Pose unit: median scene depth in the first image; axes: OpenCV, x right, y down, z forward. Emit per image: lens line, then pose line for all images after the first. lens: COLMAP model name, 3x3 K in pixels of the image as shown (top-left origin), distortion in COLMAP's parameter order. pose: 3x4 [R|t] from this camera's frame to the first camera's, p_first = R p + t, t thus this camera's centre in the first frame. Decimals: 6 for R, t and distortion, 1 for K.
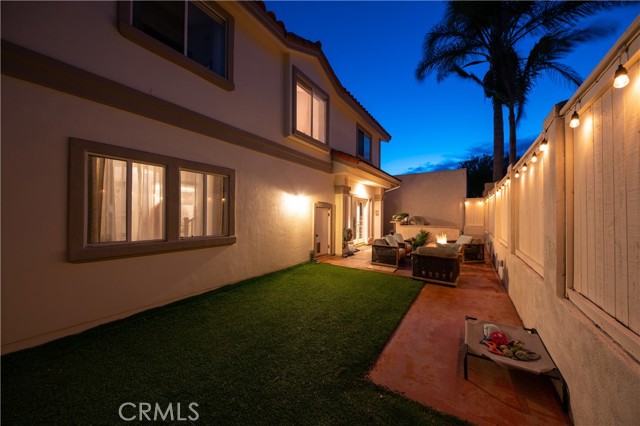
lens RADIAL K [[222.3, 0, 320.0], [0, 222.3, 213.0], [0, 0, 1]] dist [-0.000114, -0.000034]
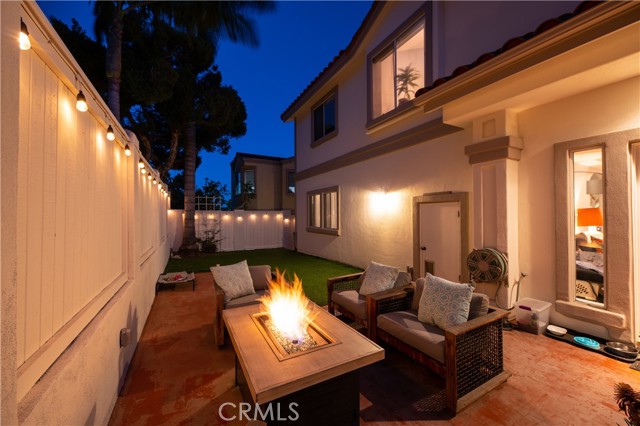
lens RADIAL K [[252.2, 0, 320.0], [0, 252.2, 213.0], [0, 0, 1]] dist [0.001305, -0.000065]
pose [[-0.470009, -0.011023, -0.882593, 0.501324], [0.015294, 0.999670, -0.020630, 0.008776], [0.882529, -0.023194, -0.469686, 0.726388]]
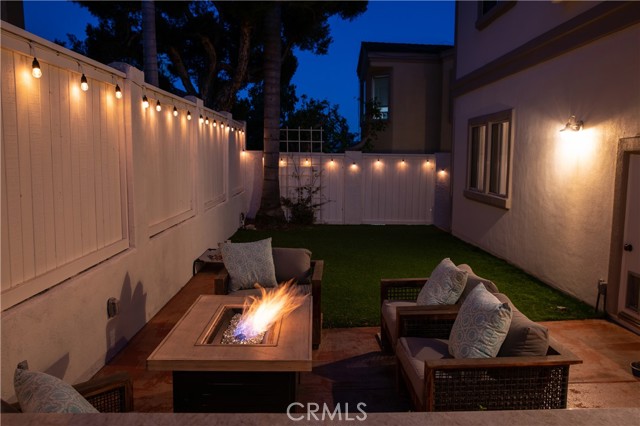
lens RADIAL K [[517.6, 0, 320.0], [0, 517.6, 213.0], [0, 0, 1]] dist [-0.076437, 0.002616]
pose [[-0.819155, 0.047849, -0.571573, 0.479899], [-0.008222, 0.995432, 0.095115, -0.003837], [0.573514, 0.082613, -0.815020, 0.882714]]
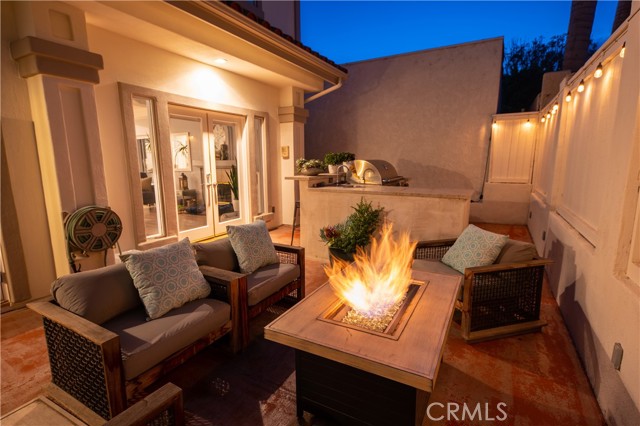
lens RADIAL K [[324.1, 0, 320.0], [0, 324.1, 213.0], [0, 0, 1]] dist [0.002922, 0.000700]
pose [[0.995465, -0.024934, 0.091803, 0.287137], [0.008579, 0.984636, 0.174407, 0.006269], [-0.094741, -0.172829, 0.980385, 0.431001]]
